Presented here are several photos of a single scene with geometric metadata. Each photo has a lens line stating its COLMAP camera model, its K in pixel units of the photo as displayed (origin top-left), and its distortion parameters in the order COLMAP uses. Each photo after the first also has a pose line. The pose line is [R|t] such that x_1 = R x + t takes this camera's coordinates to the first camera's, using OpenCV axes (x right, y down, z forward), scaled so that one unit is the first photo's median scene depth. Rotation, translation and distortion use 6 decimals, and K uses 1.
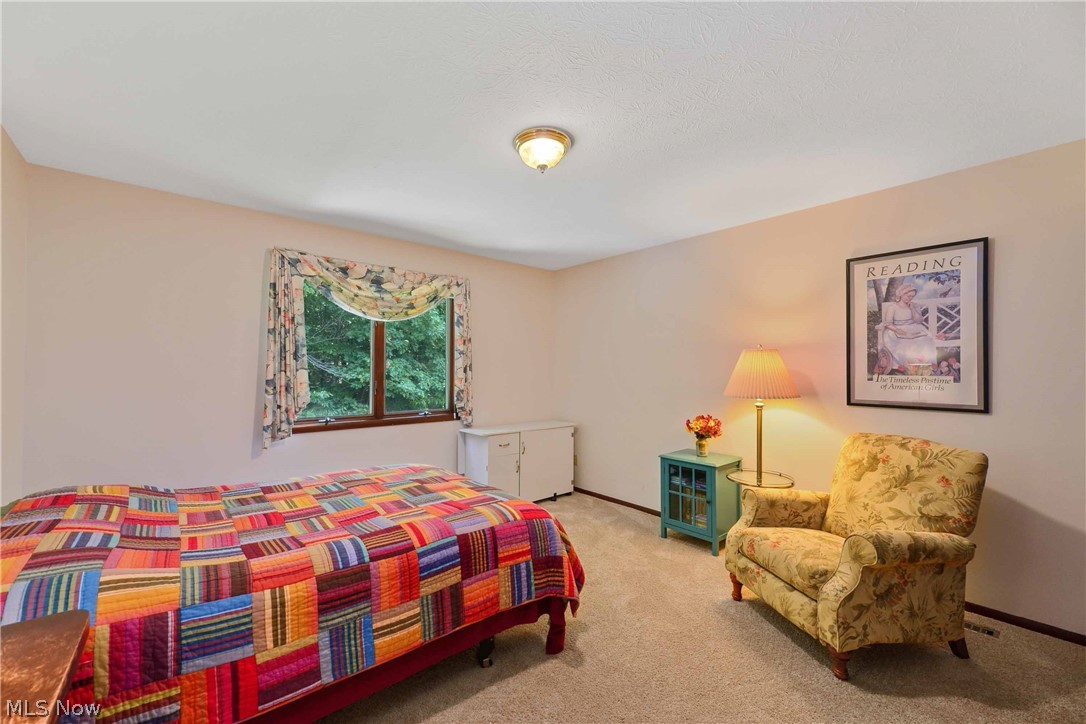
lens RADIAL K [[432.2, 0, 542.1], [0, 432.2, 367.0], [0, 0, 1]] dist [-0.000578, -0.000052]
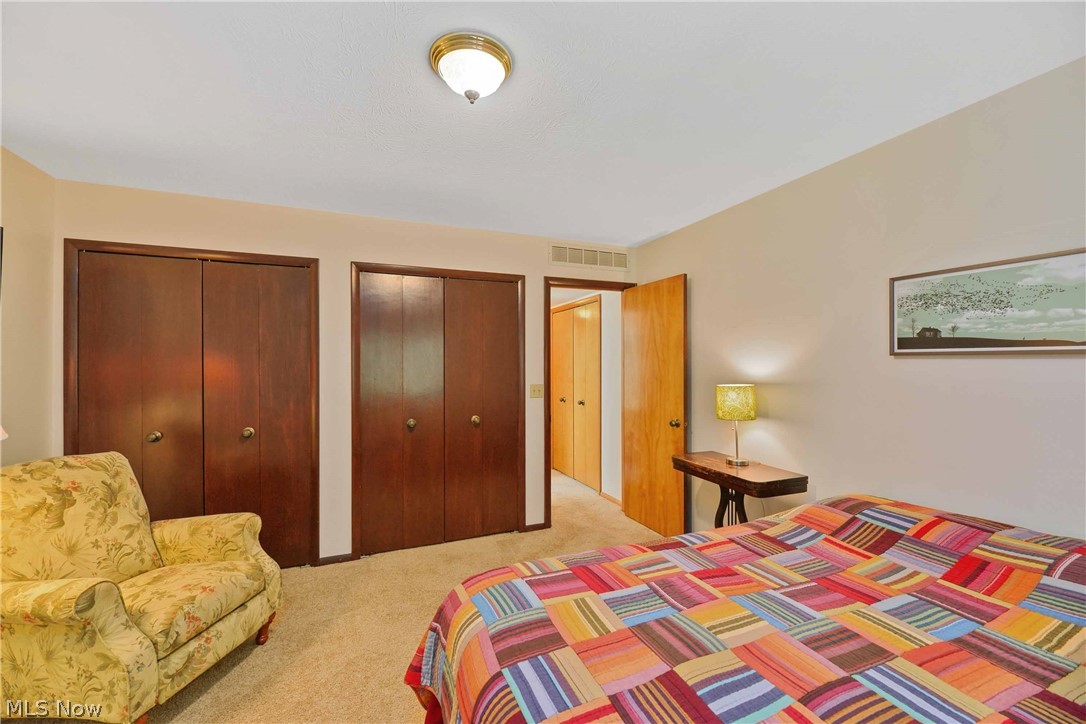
lens RADIAL K [[432.2, 0, 545.7], [0, 432.2, 363.8], [0, 0, 1]] dist [-0.000578, -0.000052]
pose [[-0.954683, 0.002042, 0.297618, -0.317950], [-0.000798, 0.999955, -0.009420, -0.012254], [-0.297624, -0.009230, -0.954639, 1.592689]]
